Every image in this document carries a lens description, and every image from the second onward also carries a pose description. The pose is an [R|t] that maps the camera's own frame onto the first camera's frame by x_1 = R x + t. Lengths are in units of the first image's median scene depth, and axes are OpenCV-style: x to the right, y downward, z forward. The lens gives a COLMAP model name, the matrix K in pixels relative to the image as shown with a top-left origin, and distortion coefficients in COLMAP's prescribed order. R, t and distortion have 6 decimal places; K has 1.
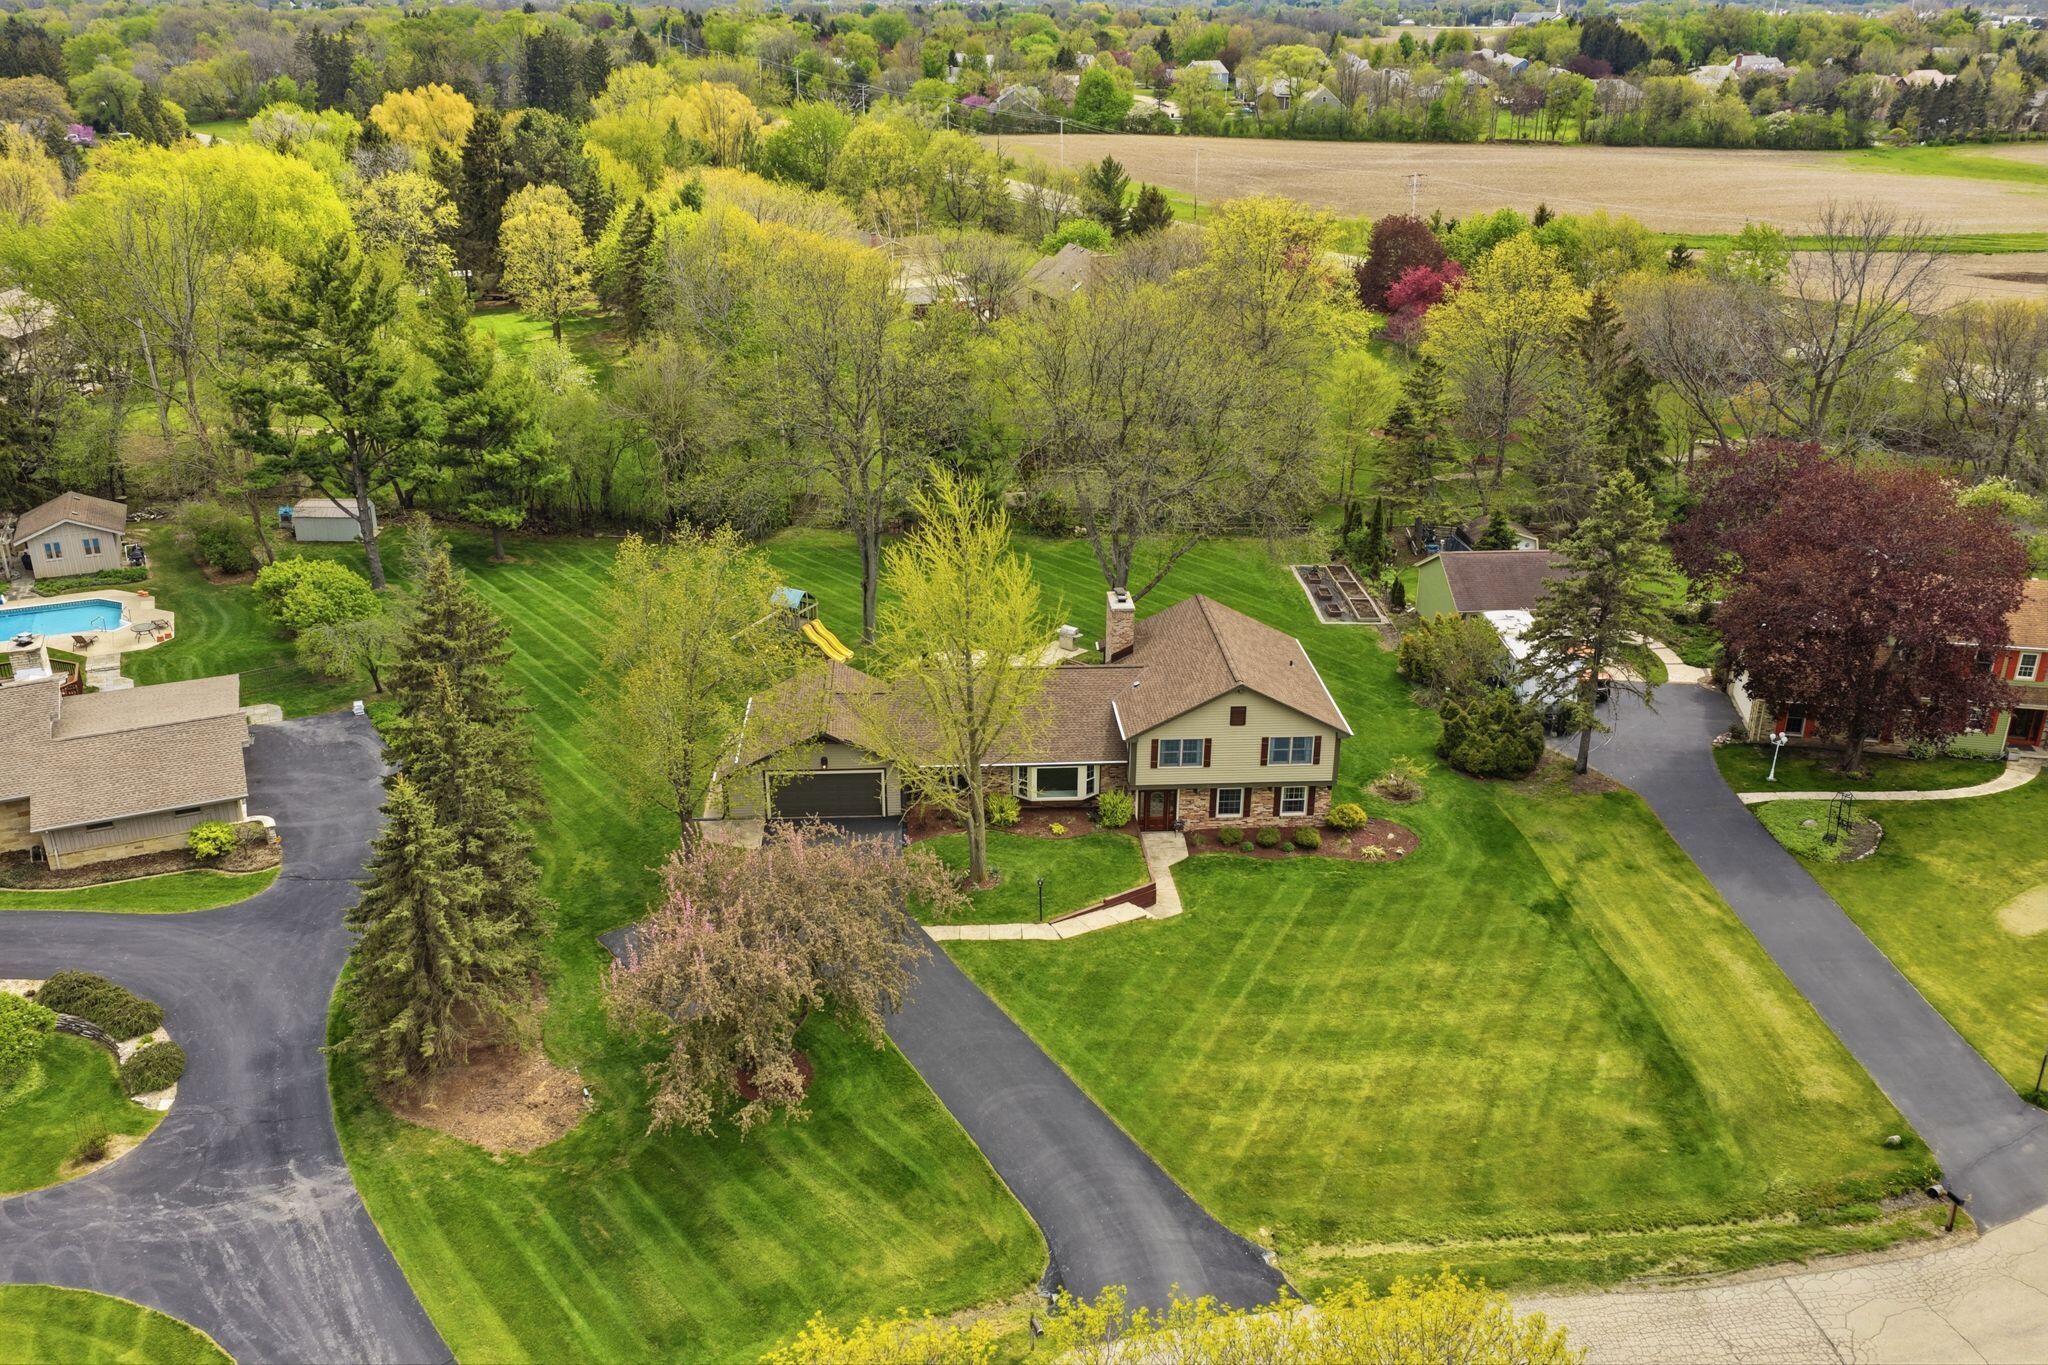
lens RADIAL K [[1673.3, 0, 1024.0], [0, 1673.3, 682.5], [0, 0, 1]] dist [-0.006693, -0.000551]
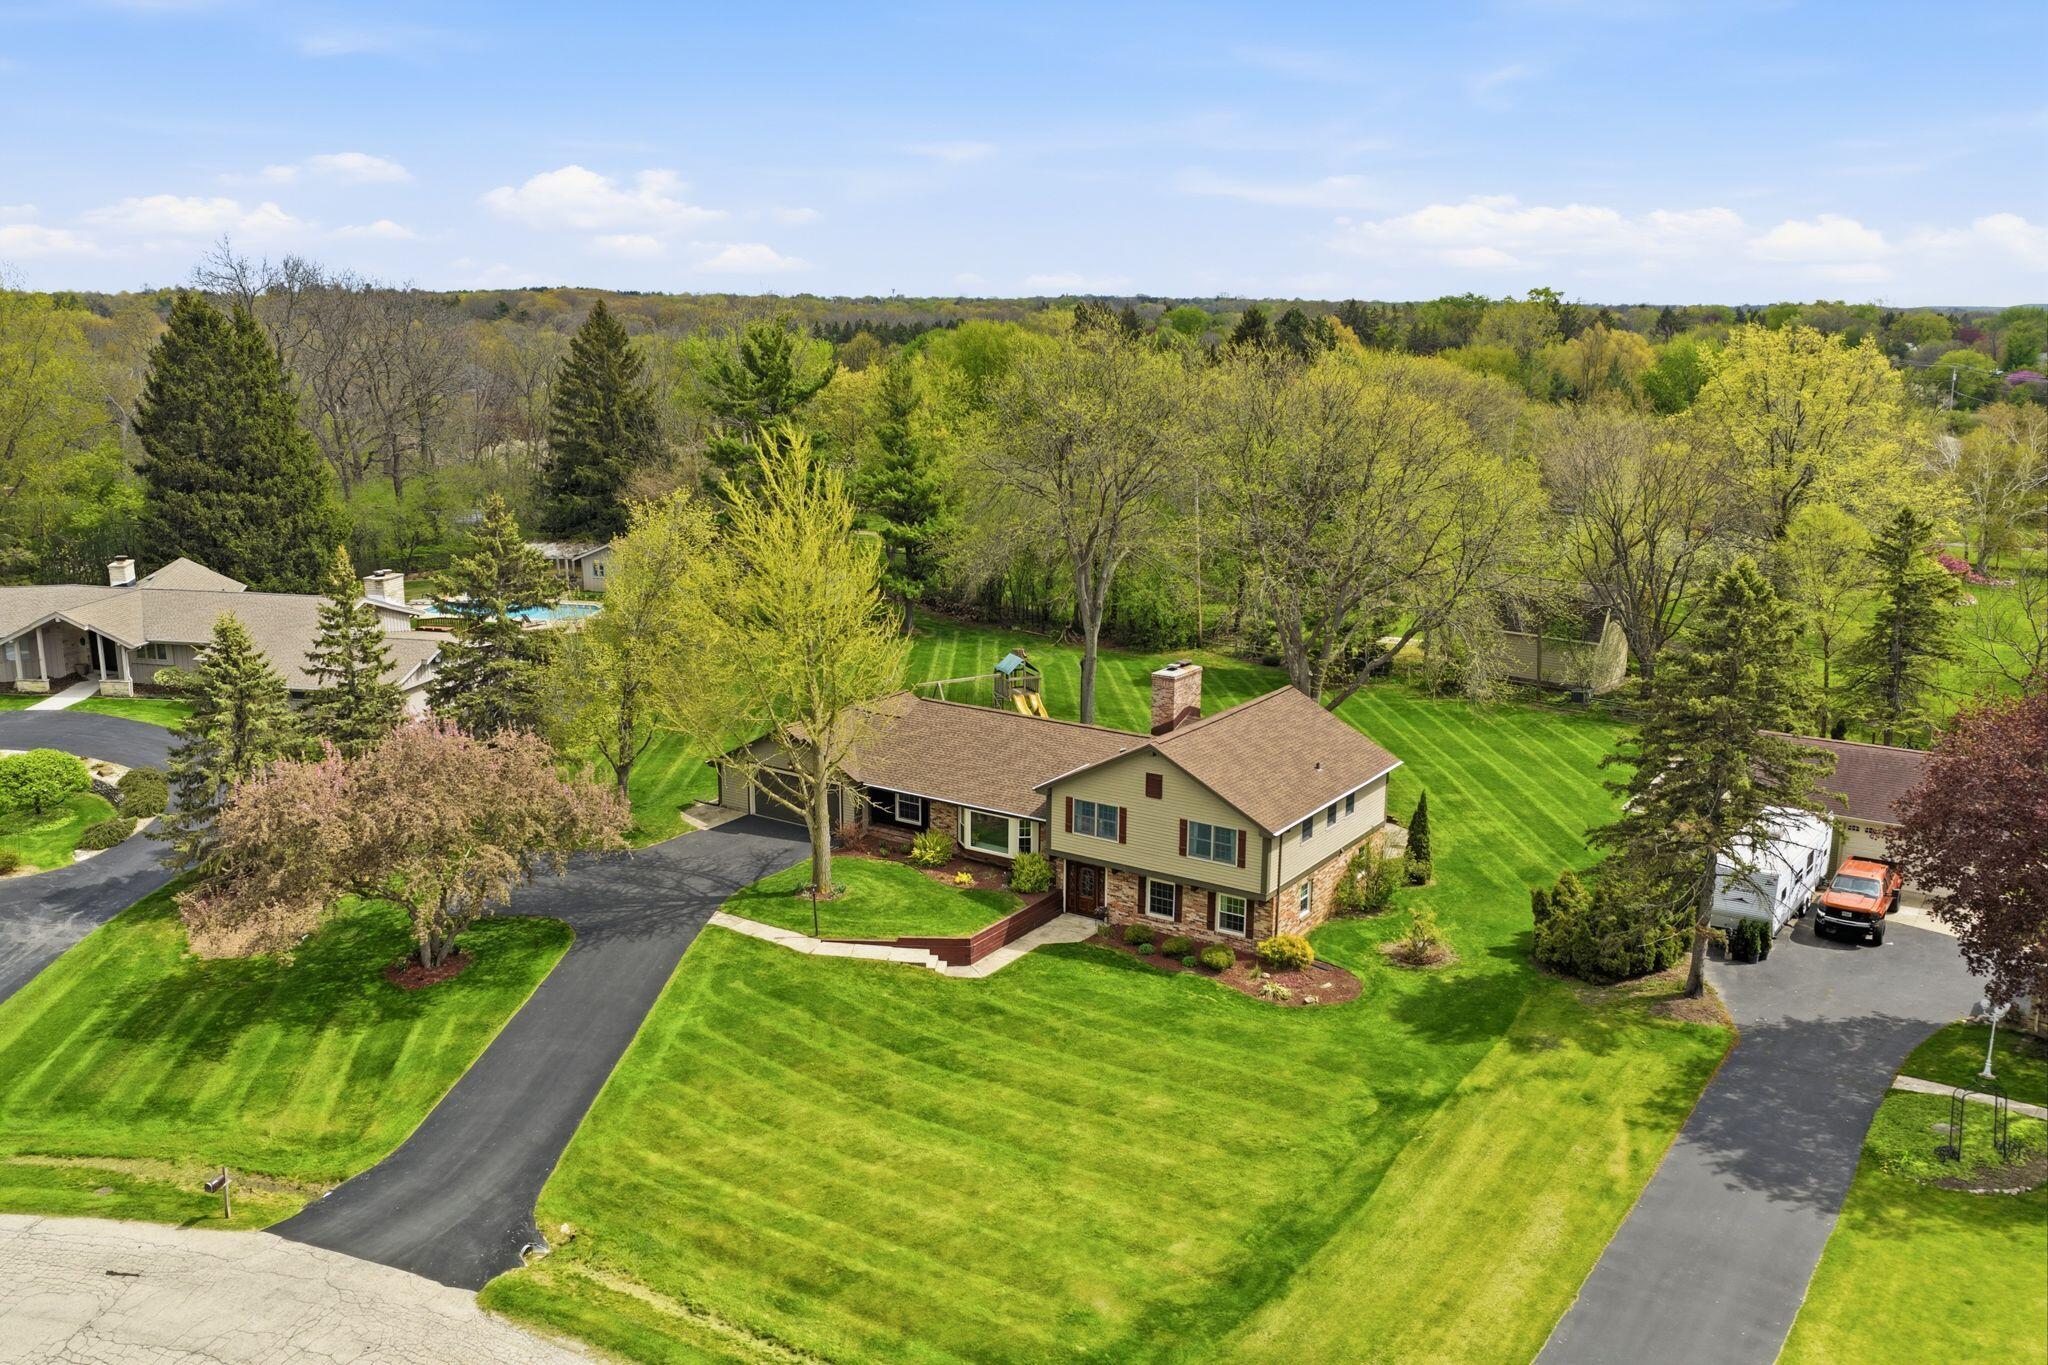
lens RADIAL K [[1673.3, 0, 1024.0], [0, 1673.3, 682.5], [0, 0, 1]] dist [-0.006693, -0.000551]
pose [[0.795108, 0.132025, -0.591923, 0.558177], [-0.232980, 0.967619, -0.097132, 0.065557], [0.559932, 0.215137, 0.800120, 0.283105]]
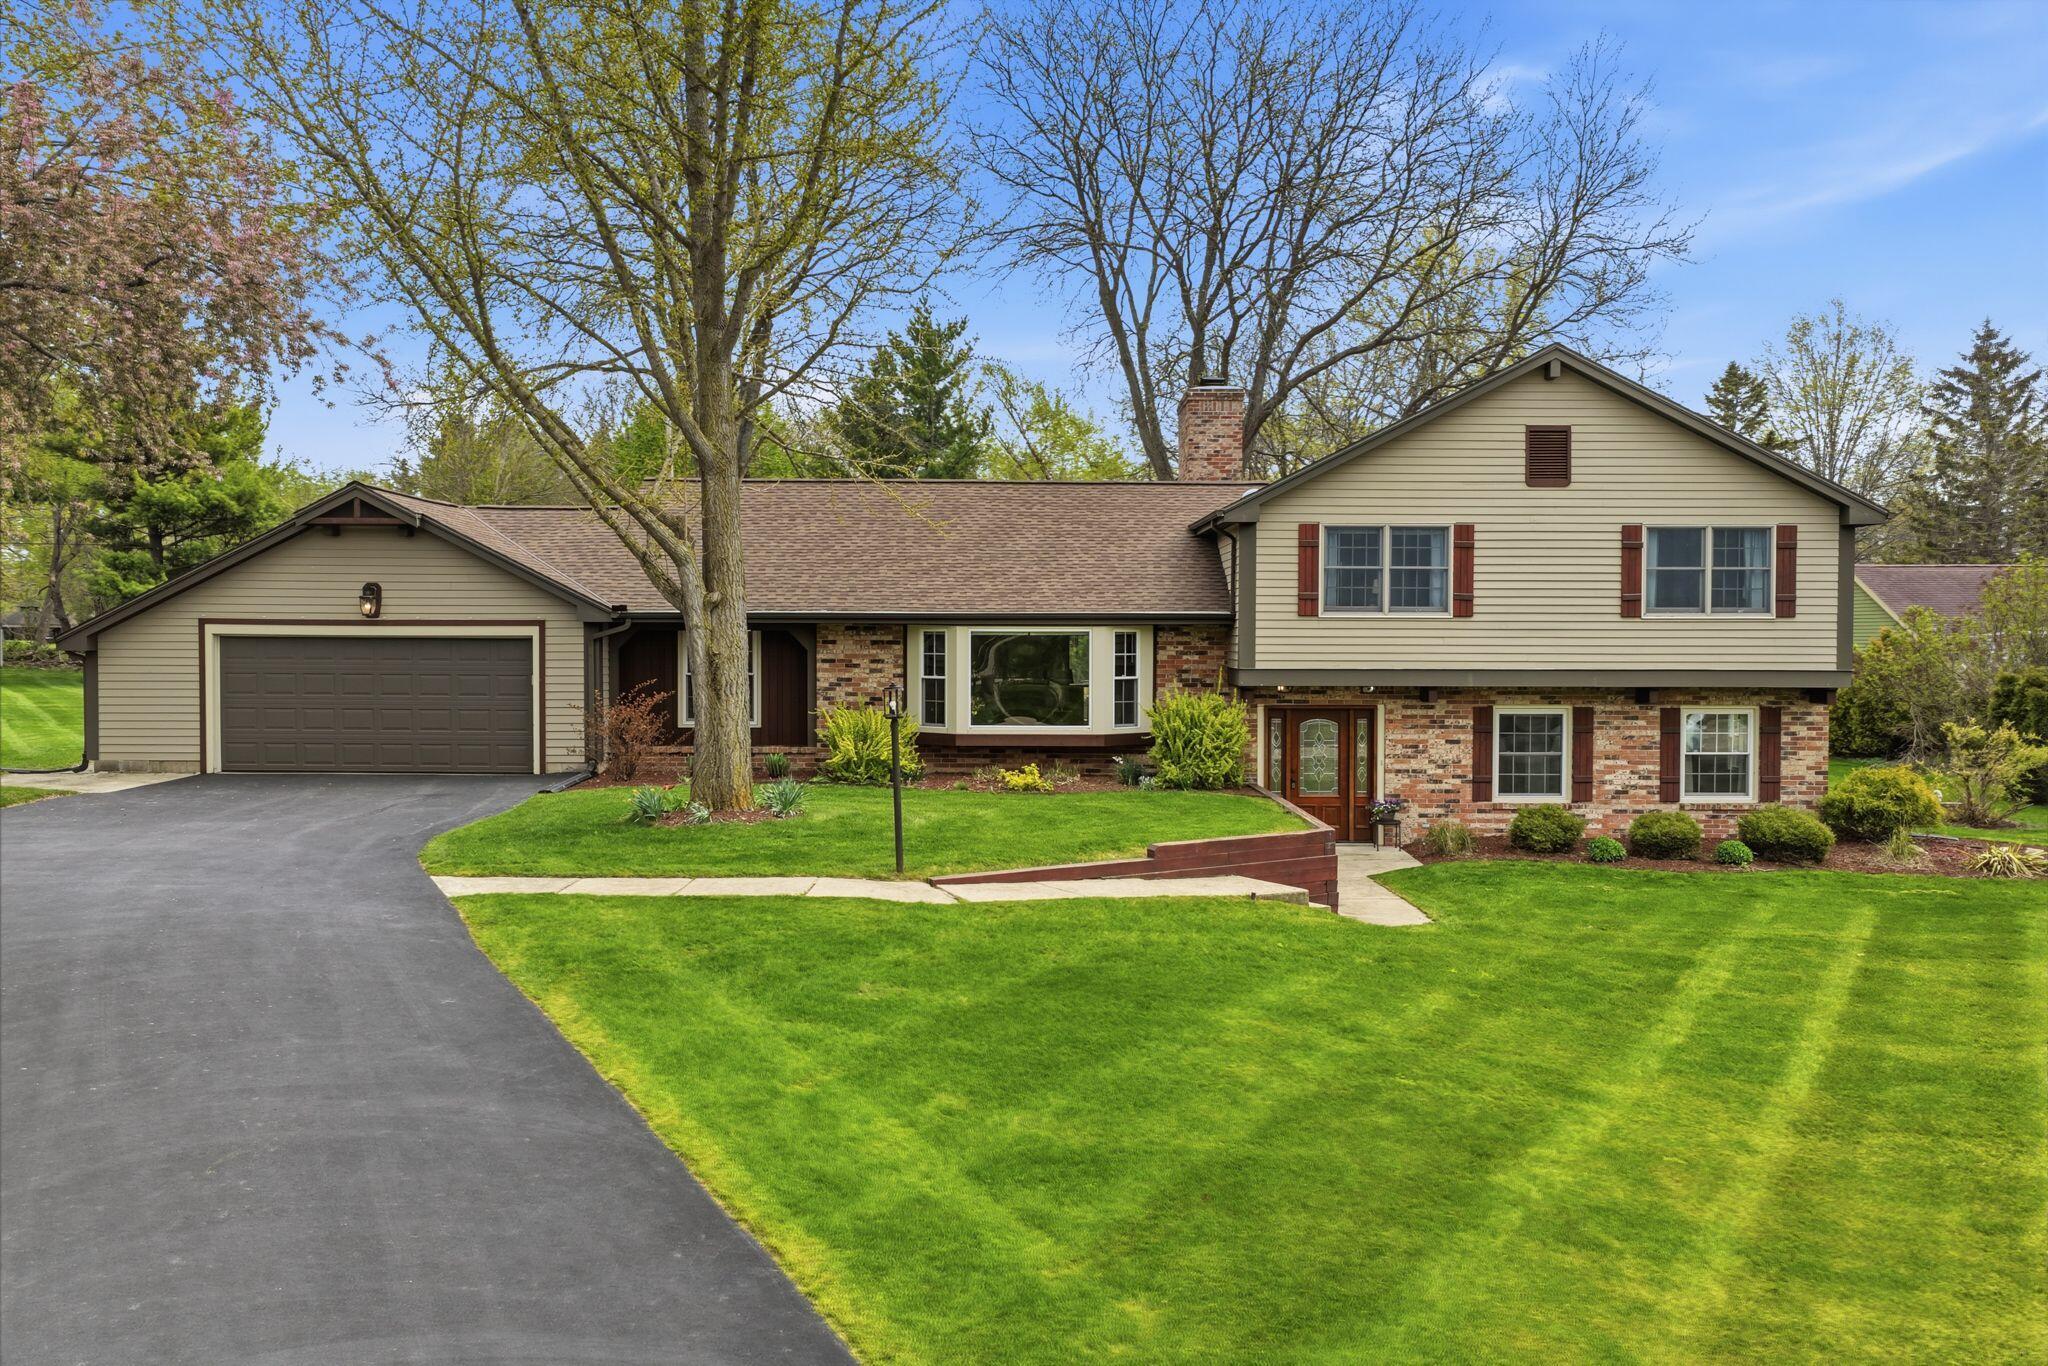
lens RADIAL K [[1673.3, 0, 1024.0], [0, 1673.3, 683.0], [0, 0, 1]] dist [-0.006693, -0.000551]
pose [[0.997728, -0.000514, -0.067365, 0.042758], [-0.023861, 0.932444, -0.360526, 0.189277], [0.062999, 0.361314, 0.930314, 0.682569]]
